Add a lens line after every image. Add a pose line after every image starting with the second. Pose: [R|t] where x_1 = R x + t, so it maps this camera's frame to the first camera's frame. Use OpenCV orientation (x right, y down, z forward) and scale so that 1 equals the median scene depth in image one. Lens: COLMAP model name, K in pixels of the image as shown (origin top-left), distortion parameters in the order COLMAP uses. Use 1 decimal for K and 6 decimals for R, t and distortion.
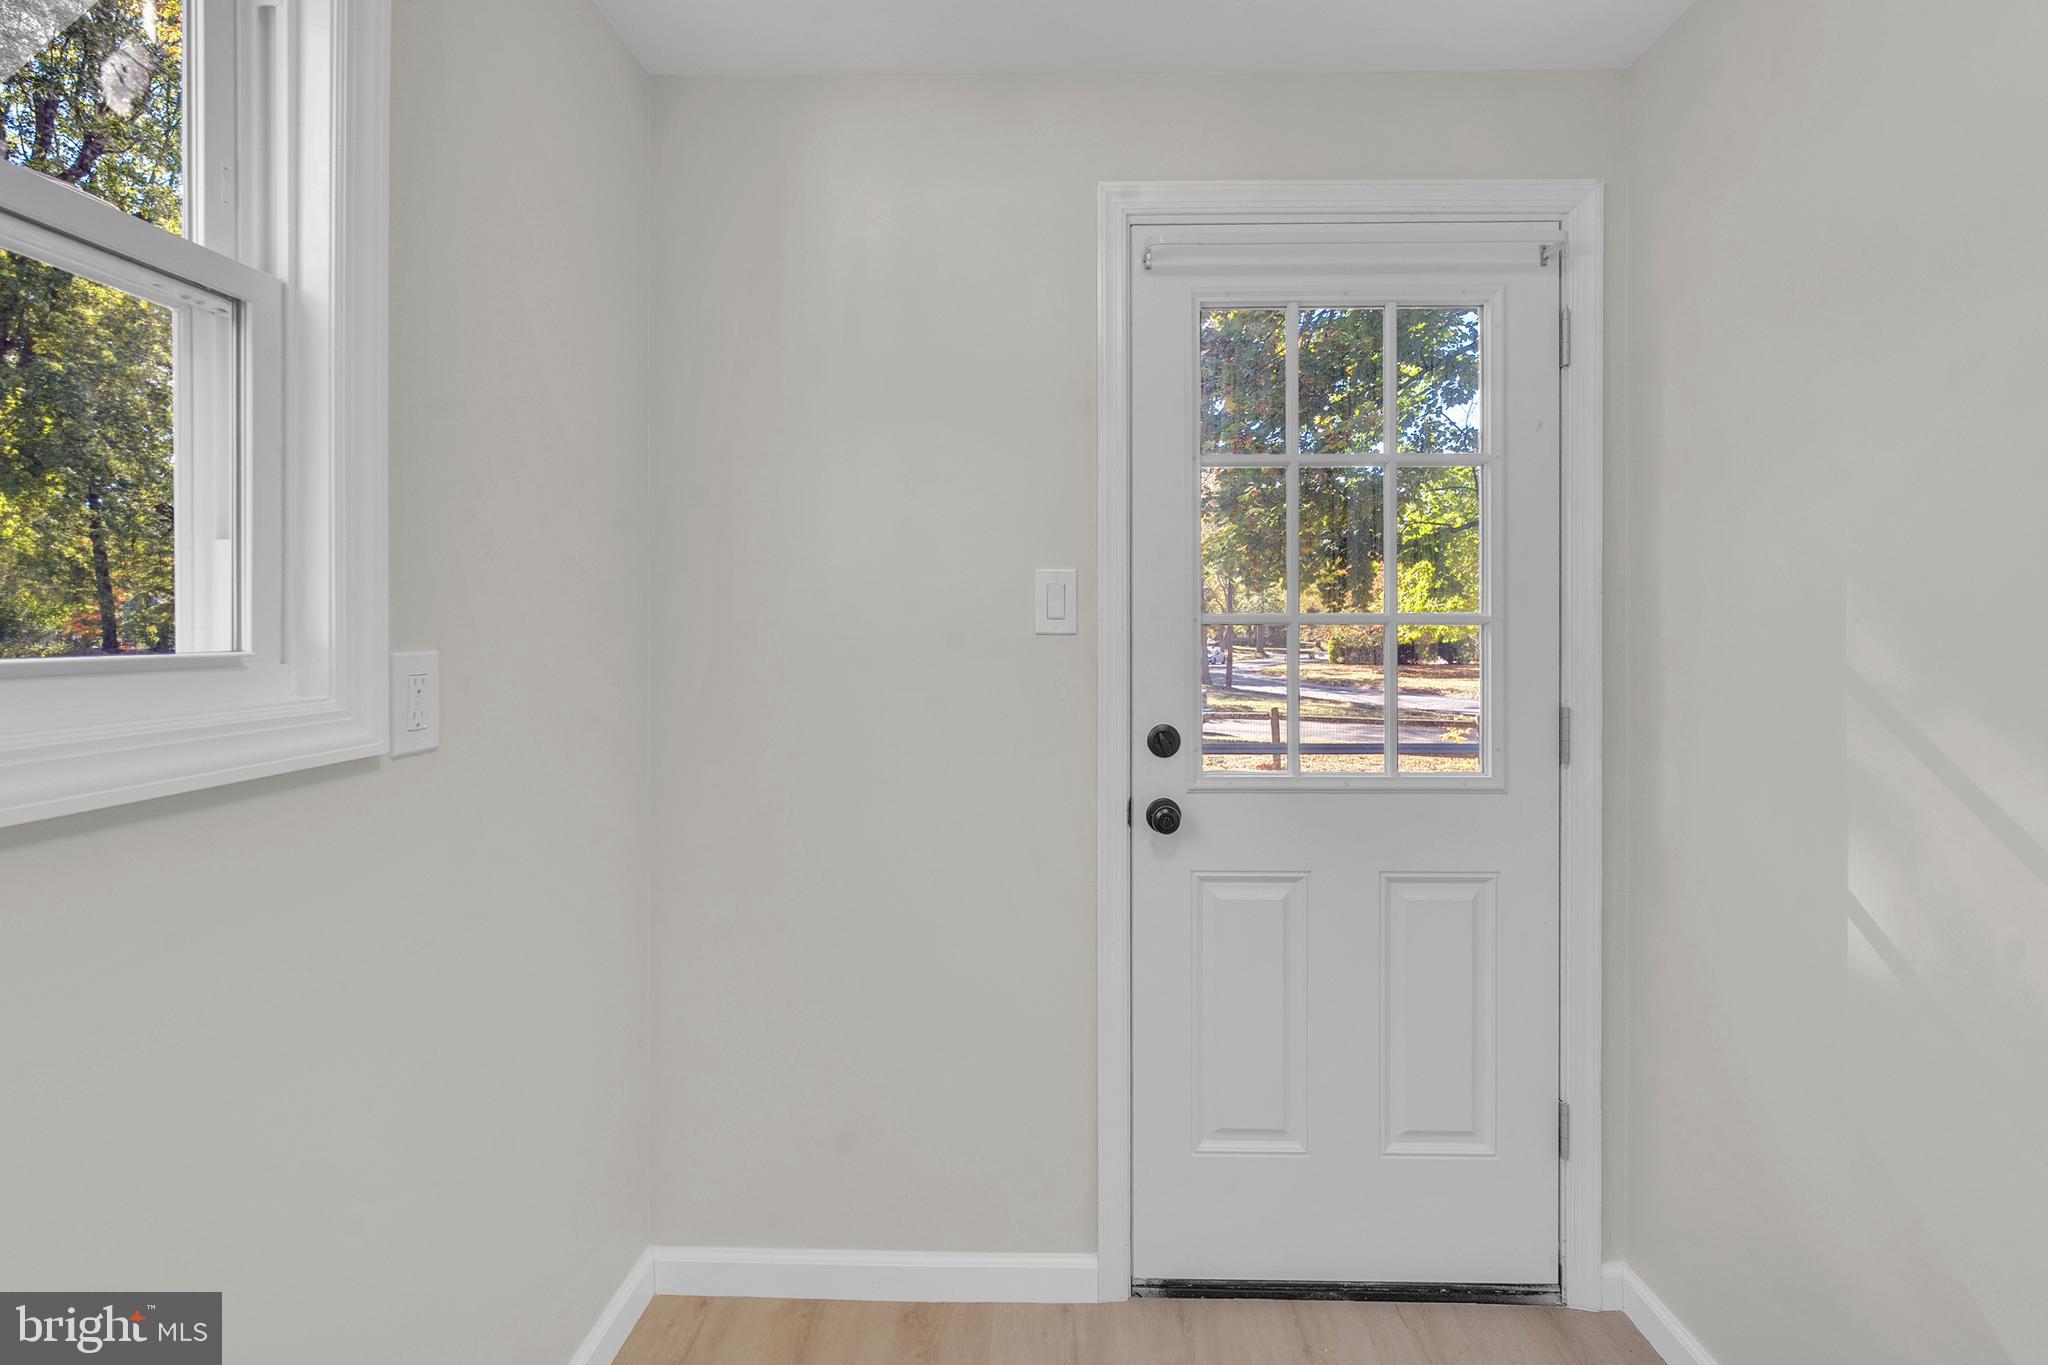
lens RADIAL K [[928.8, 0, 1020.4], [0, 928.8, 629.2], [0, 0, 1]] dist [-0.000182, -0.000064]
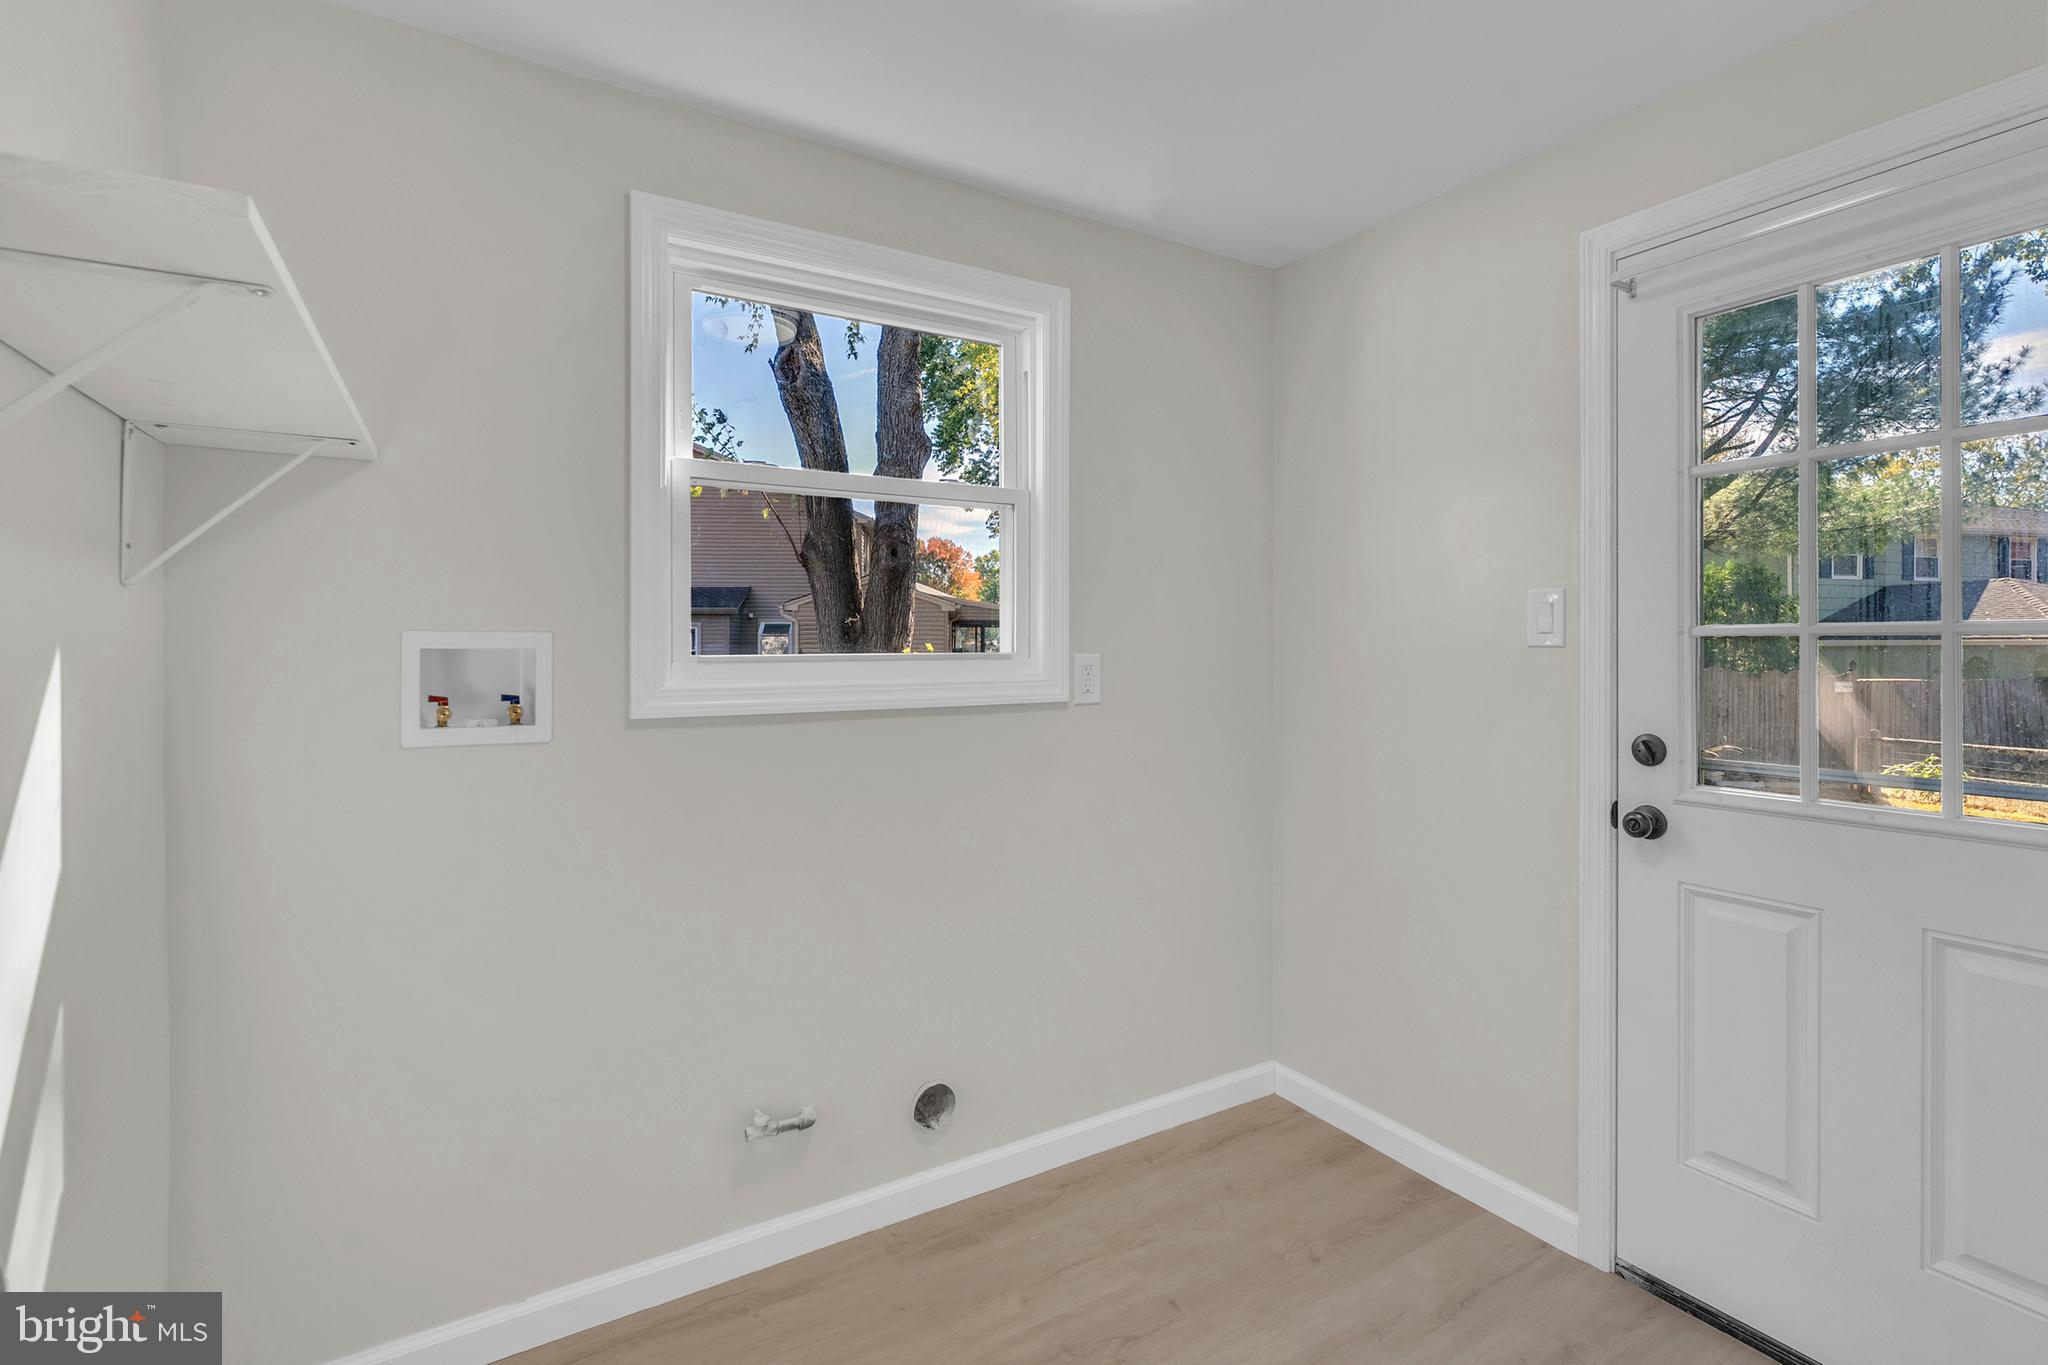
lens RADIAL K [[935.5, 0, 1027.2], [0, 935.5, 640.8], [0, 0, 1]] dist [-0.000663, -0.000381]
pose [[0.537963, -0.006971, -0.842939, 0.664628], [-0.001383, 0.999957, -0.009153, 0.009517], [0.842967, 0.006090, 0.537931, -0.141420]]
